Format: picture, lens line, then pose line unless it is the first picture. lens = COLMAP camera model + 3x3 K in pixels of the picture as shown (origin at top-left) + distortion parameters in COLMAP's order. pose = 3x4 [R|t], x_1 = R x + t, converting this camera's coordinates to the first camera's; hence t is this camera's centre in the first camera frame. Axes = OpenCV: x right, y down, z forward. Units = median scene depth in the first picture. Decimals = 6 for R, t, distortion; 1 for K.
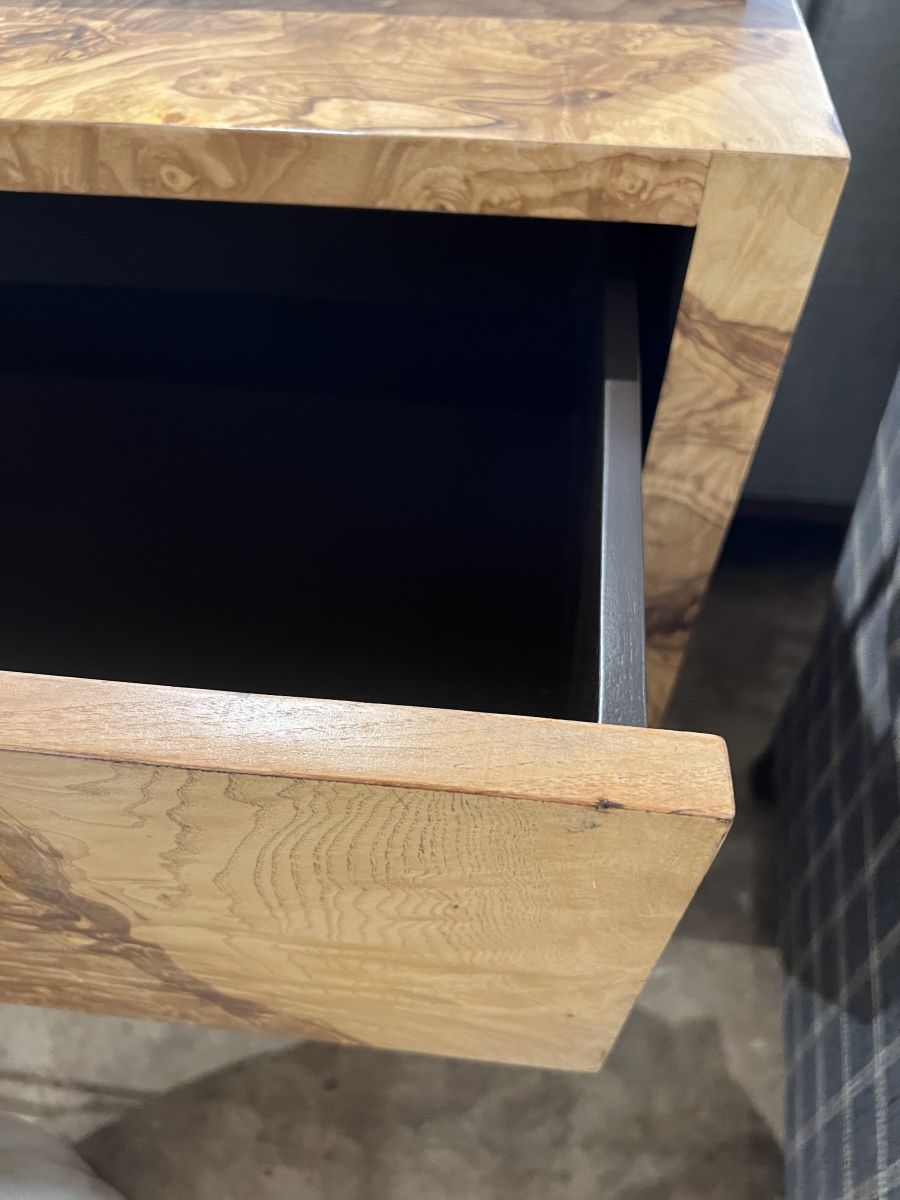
lens RADIAL K [[903.4, 0, 443.3], [0, 903.4, 558.9], [0, 0, 1]] dist [0.032055, -0.042002]
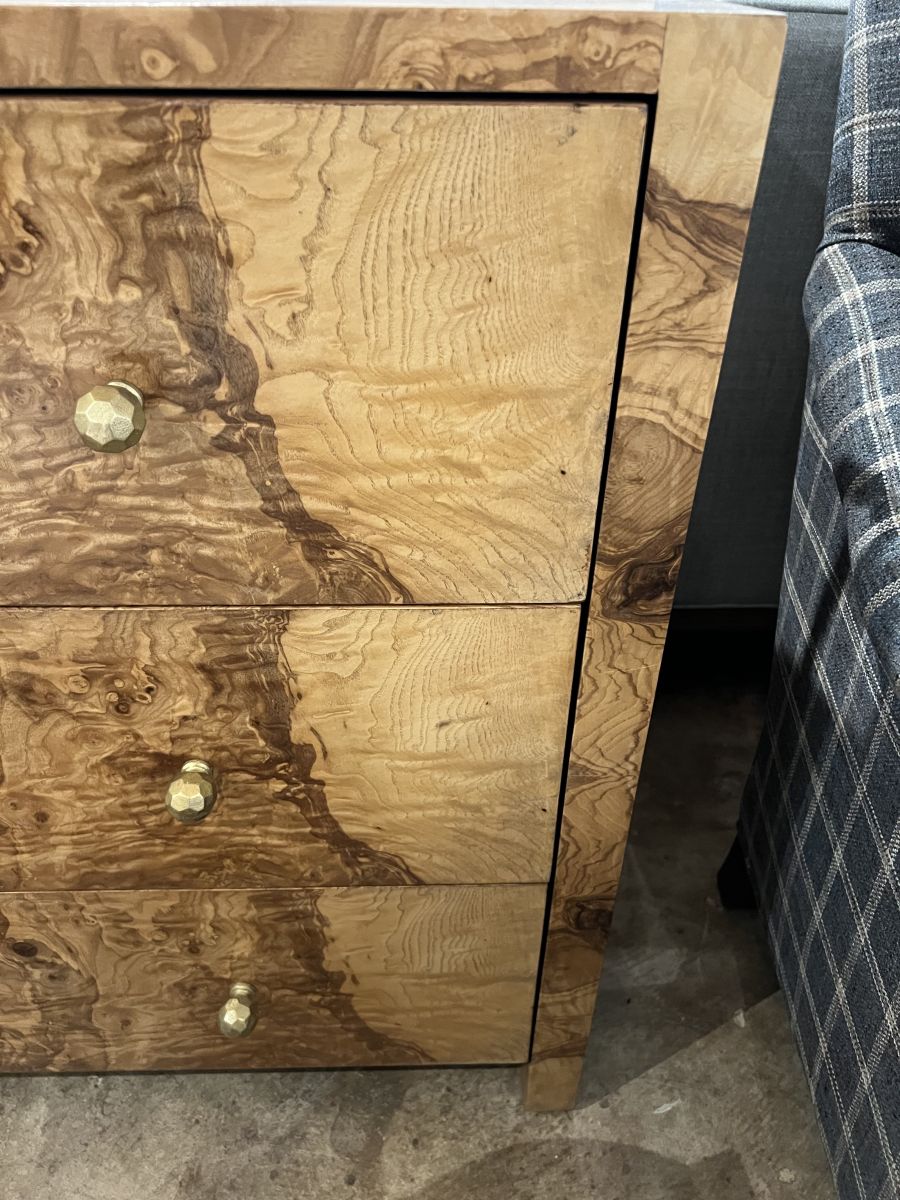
lens RADIAL K [[903.4, 0, 440.9], [0, 903.4, 593.0], [0, 0, 1]] dist [0.032055, -0.042002]
pose [[0.989942, -0.068574, 0.123746, -0.146729], [0.095765, 0.968626, -0.229332, 0.421704], [-0.104137, 0.238875, 0.965450, 0.125721]]
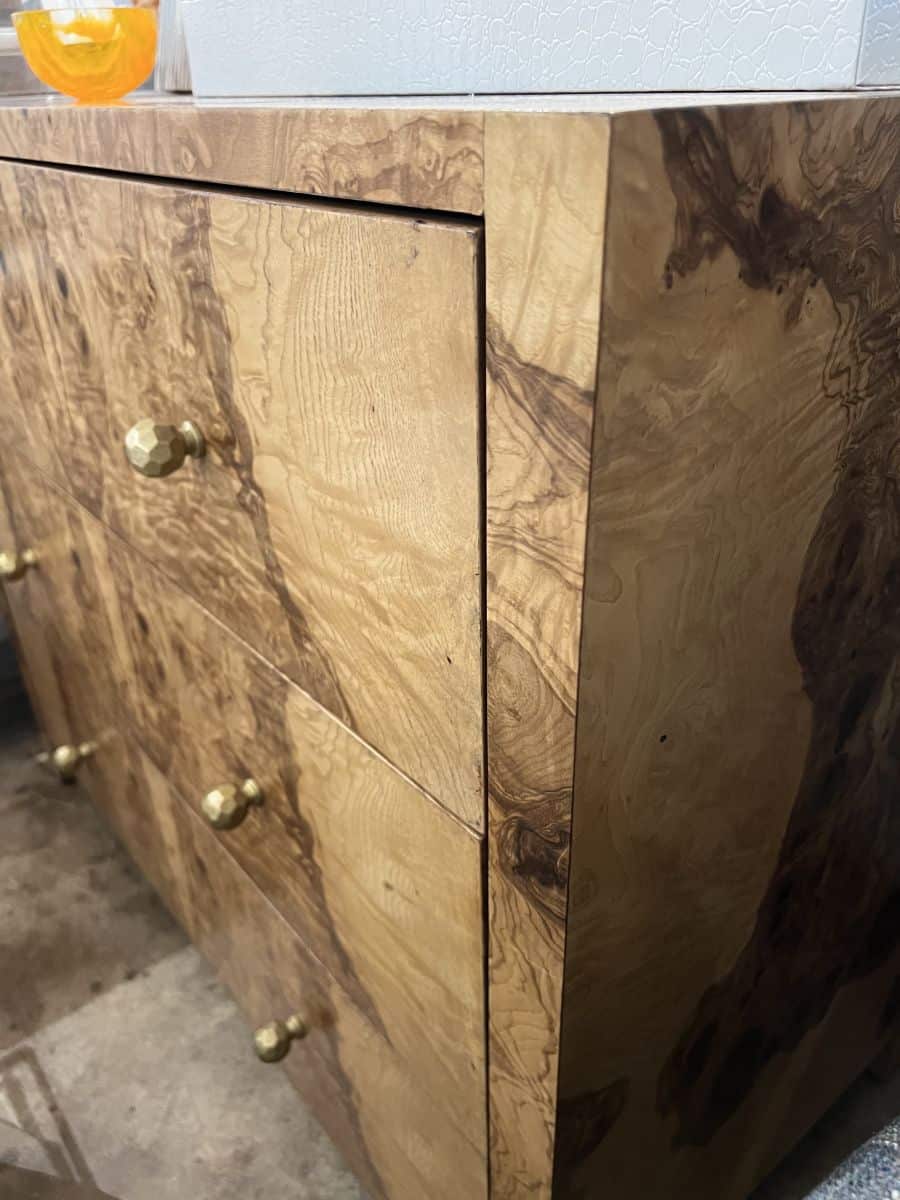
lens RADIAL K [[903.4, 0, 456.2], [0, 903.4, 599.4], [0, 0, 1]] dist [0.032055, -0.042002]
pose [[0.721616, 0.330548, -0.608284, 0.845098], [-0.510266, 0.847765, -0.144651, 0.046774], [0.467867, 0.414768, 0.780428, 0.495667]]
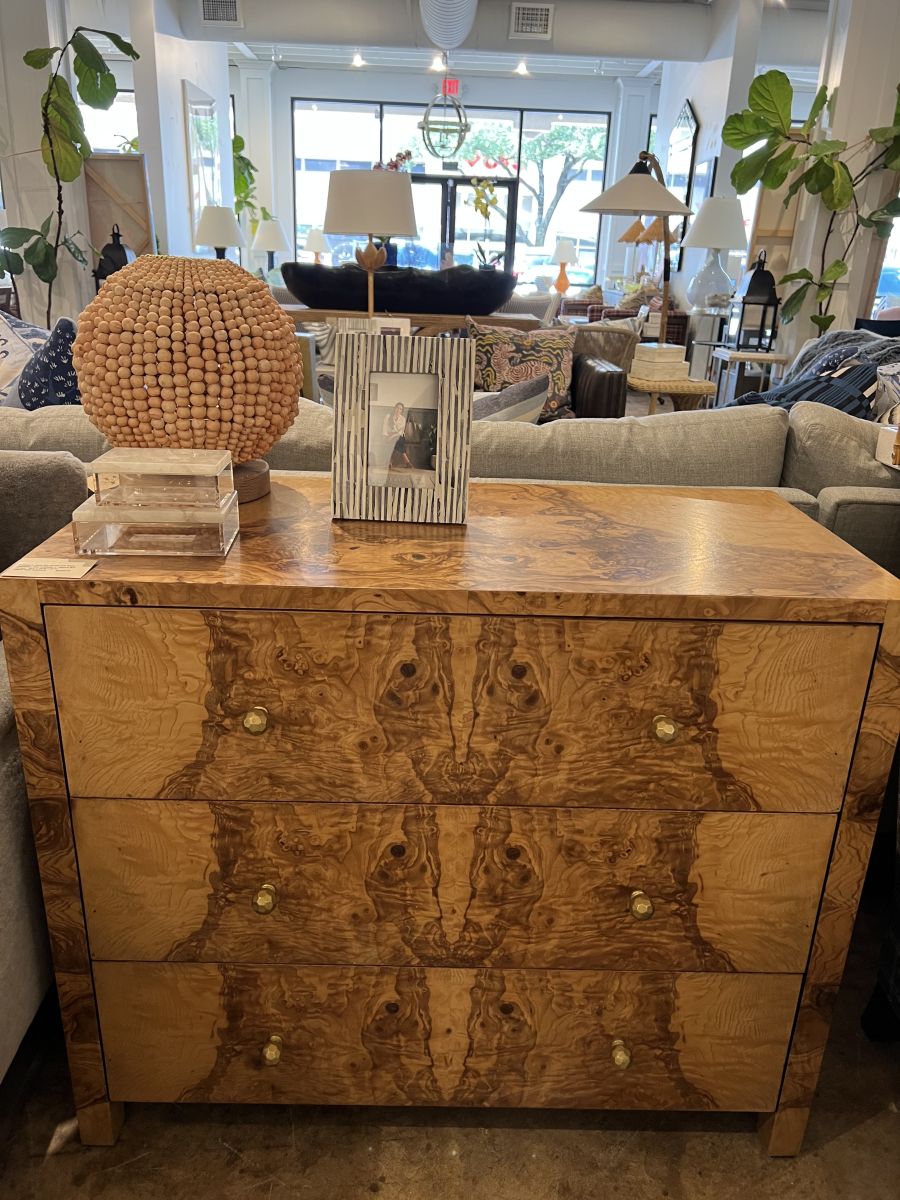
lens RADIAL K [[903.4, 0, 441.5], [0, 903.4, 592.8], [0, 0, 1]] dist [0.032055, -0.042002]
pose [[0.991763, -0.014708, 0.127243, -1.534012], [0.072531, 0.883265, -0.463230, 0.821993], [-0.105576, 0.468643, 0.877056, -1.514317]]
